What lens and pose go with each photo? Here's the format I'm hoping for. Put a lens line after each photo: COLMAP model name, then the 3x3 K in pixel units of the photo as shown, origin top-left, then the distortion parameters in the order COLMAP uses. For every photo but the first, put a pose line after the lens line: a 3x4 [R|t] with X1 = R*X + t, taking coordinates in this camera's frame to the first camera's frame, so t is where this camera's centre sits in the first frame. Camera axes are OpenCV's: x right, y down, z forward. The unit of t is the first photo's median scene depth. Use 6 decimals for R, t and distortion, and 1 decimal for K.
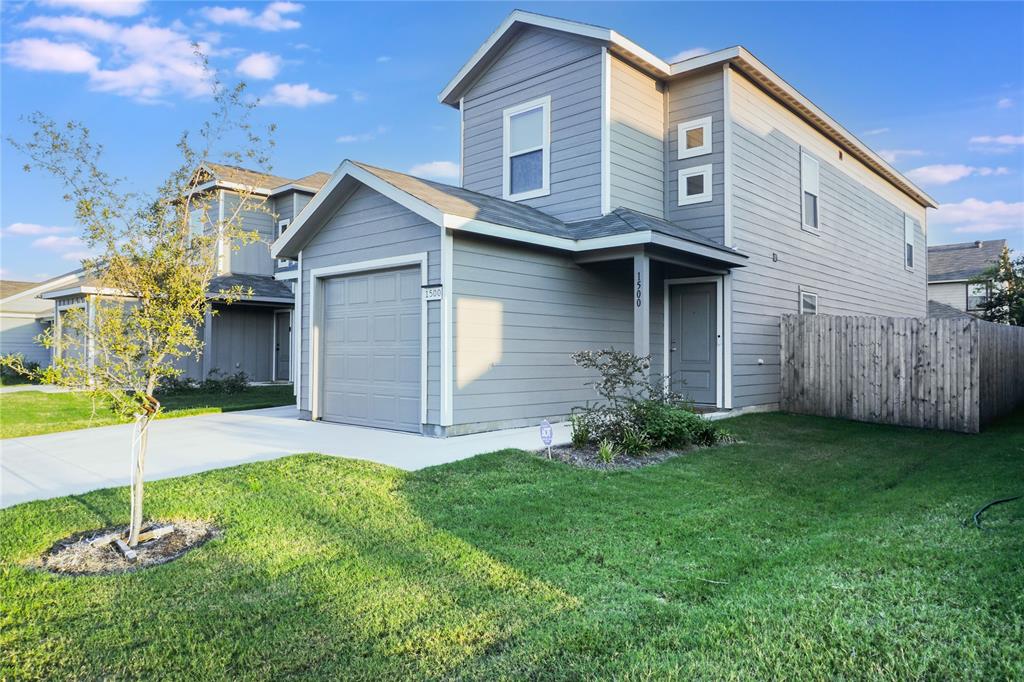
lens RADIAL K [[685.7, 0, 511.6], [0, 685.7, 336.1], [0, 0, 1]] dist [-0.022017, 0.001435]
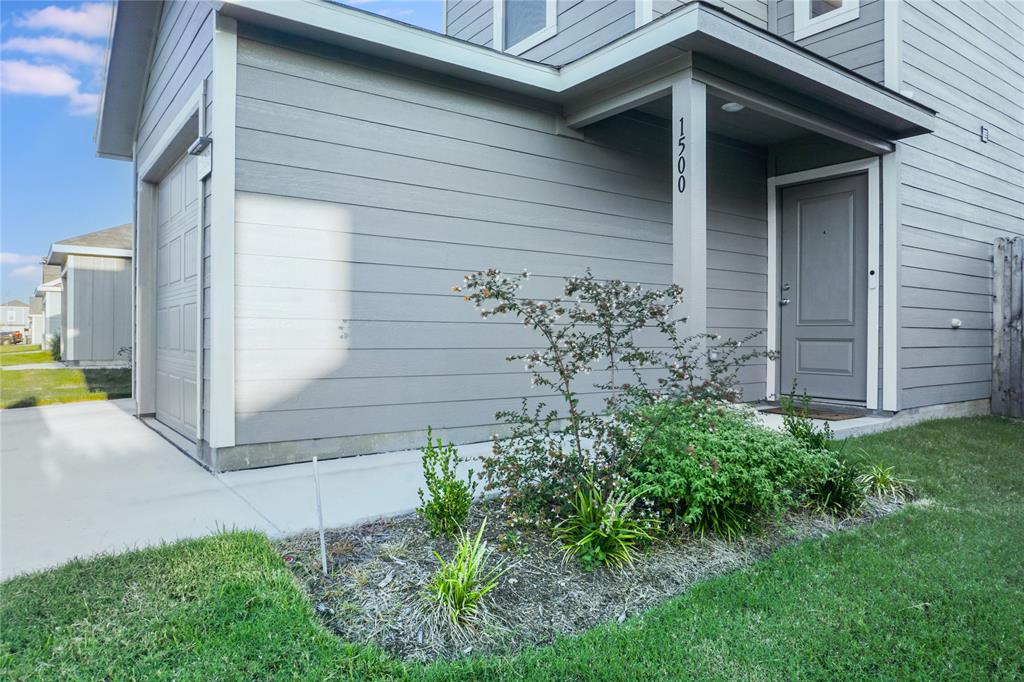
lens RADIAL K [[685.7, 0, 511.6], [0, 685.7, 336.1], [0, 0, 1]] dist [-0.022017, 0.001435]
pose [[0.980120, -0.001044, -0.198402, 0.136538], [0.006338, 0.999640, 0.026052, 0.033638], [0.198303, -0.026792, 0.979774, 0.435312]]
